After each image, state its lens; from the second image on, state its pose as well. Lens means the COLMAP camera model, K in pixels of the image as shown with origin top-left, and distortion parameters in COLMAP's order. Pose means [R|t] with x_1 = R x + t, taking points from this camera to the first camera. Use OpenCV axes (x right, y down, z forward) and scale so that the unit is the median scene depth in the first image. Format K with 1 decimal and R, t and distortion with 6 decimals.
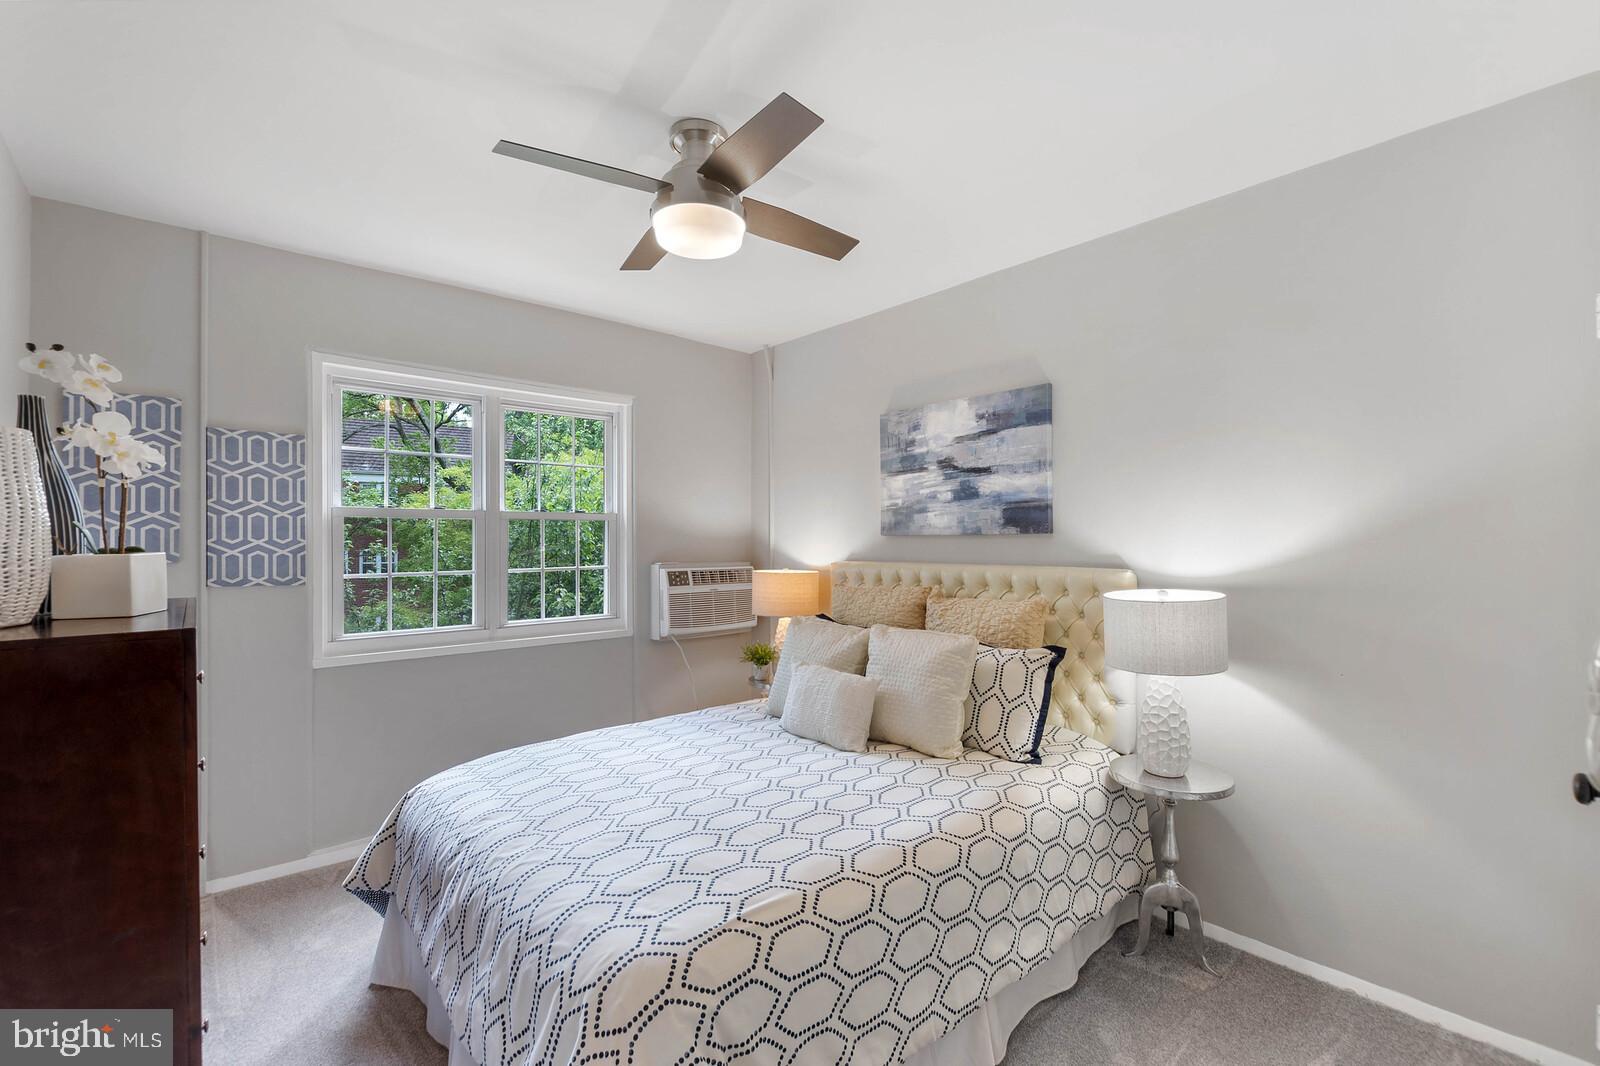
lens RADIAL K [[698.2, 0, 808.7], [0, 698.2, 540.8], [0, 0, 1]] dist [0.002443, -0.002048]
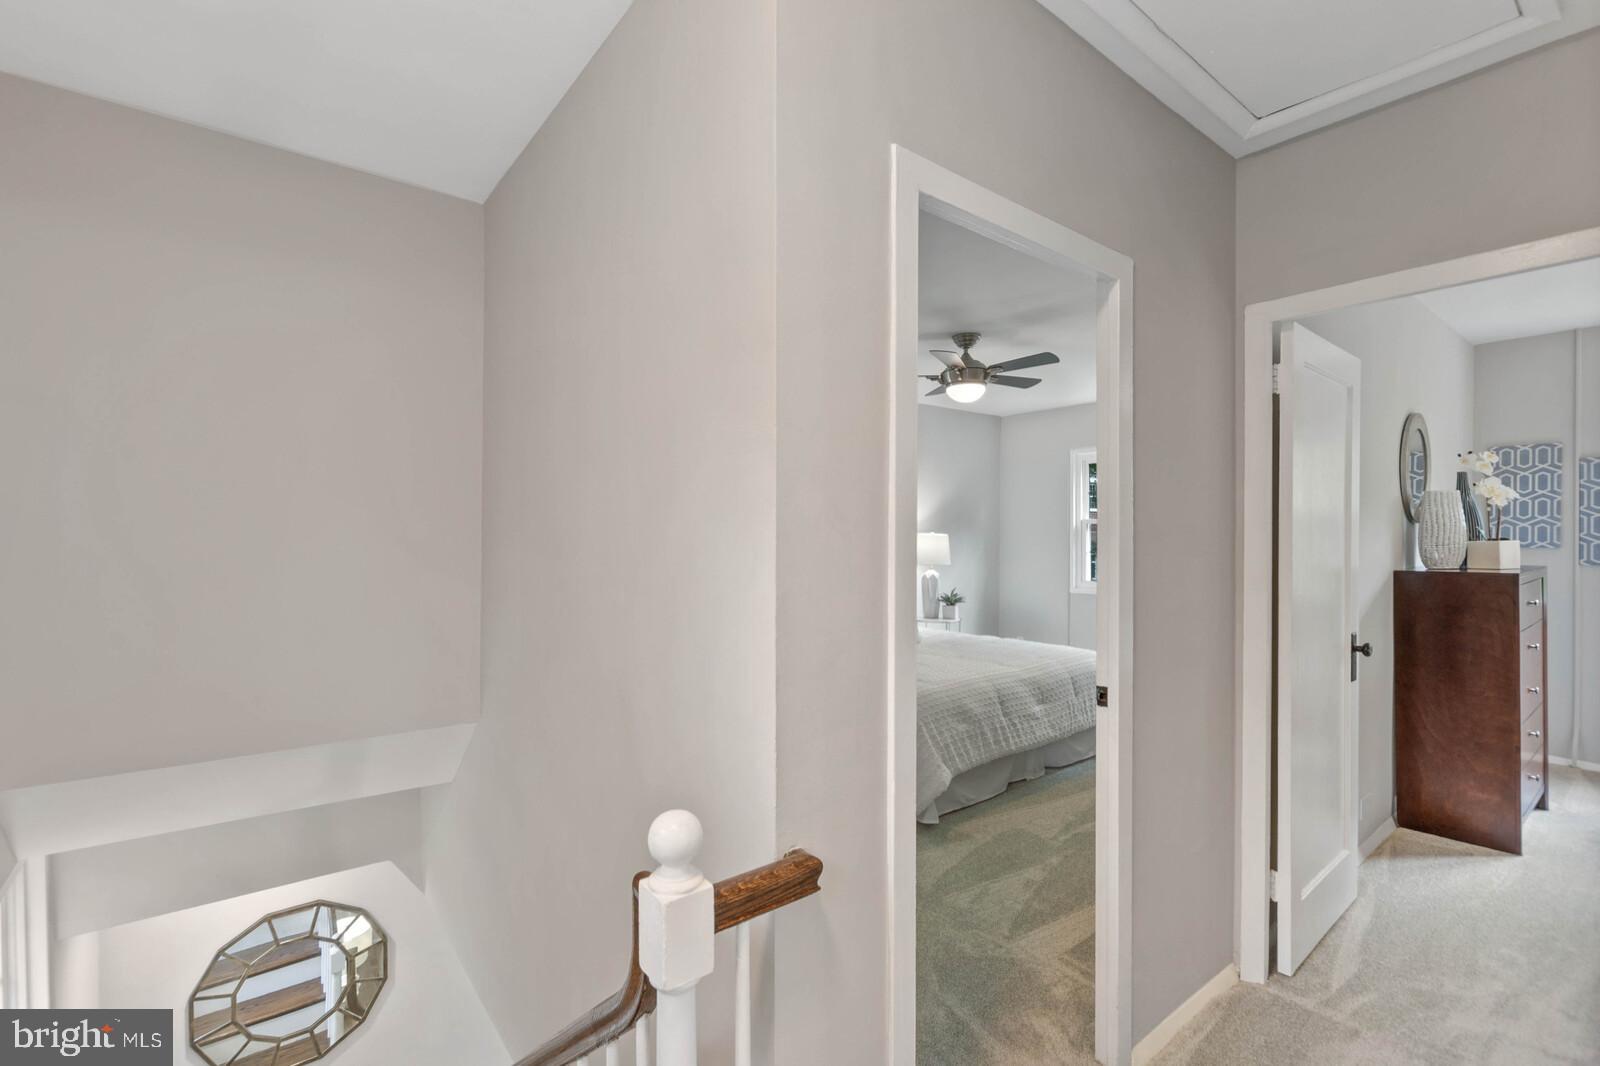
lens RADIAL K [[698.2, 0, 808.6], [0, 698.2, 536.6], [0, 0, 1]] dist [0.002443, -0.002048]
pose [[-0.059491, 0.005310, -0.998215, 1.325518], [0.003987, 0.999979, 0.005081, -0.015745], [0.998221, -0.003678, -0.059511, -1.021630]]
